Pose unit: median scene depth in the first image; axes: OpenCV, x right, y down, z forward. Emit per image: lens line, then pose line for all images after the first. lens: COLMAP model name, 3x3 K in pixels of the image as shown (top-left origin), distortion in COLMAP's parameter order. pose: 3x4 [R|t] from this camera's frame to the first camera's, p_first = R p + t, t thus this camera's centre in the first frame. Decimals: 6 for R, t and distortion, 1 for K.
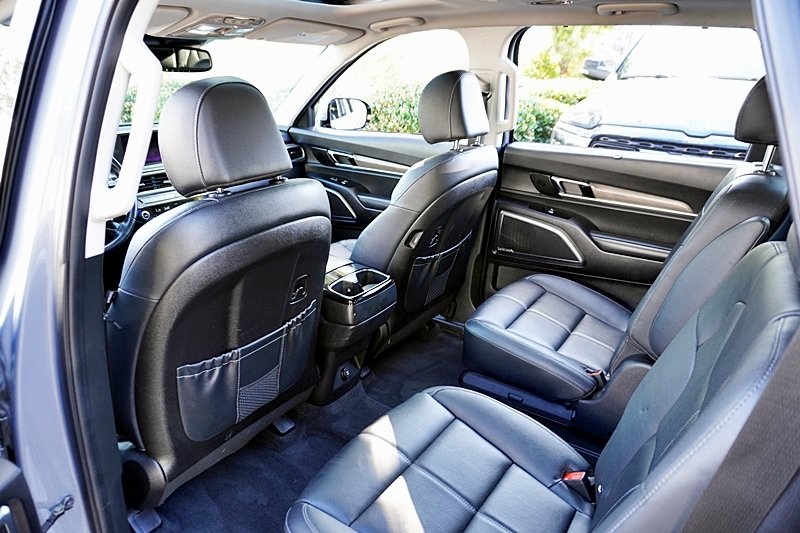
lens RADIAL K [[537.9, 0, 400.0], [0, 537.9, 266.5], [0, 0, 1]] dist [-0.047254, 0.039052]
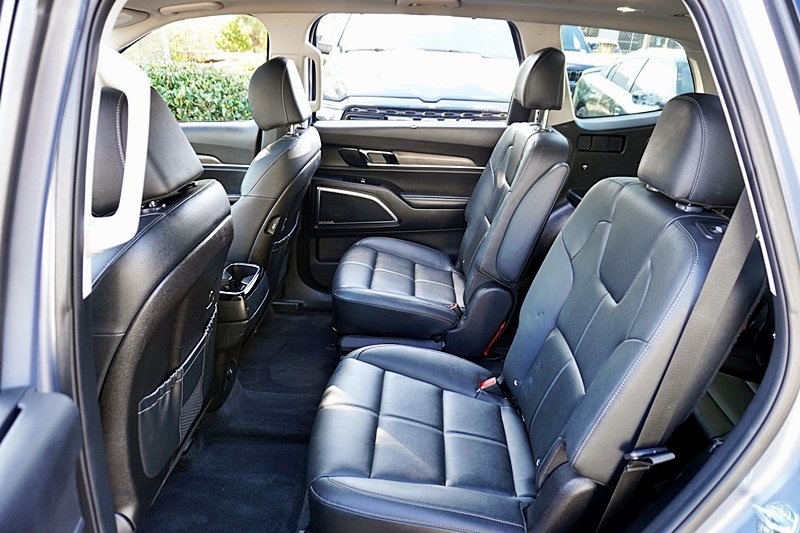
lens RADIAL K [[537.9, 0, 400.0], [0, 537.9, 266.5], [0, 0, 1]] dist [-0.047254, 0.039052]
pose [[0.854290, -0.210774, 0.475146, -0.238234], [0.187181, 0.977516, 0.097082, -0.024949], [-0.484925, 0.006002, 0.874535, -0.011669]]
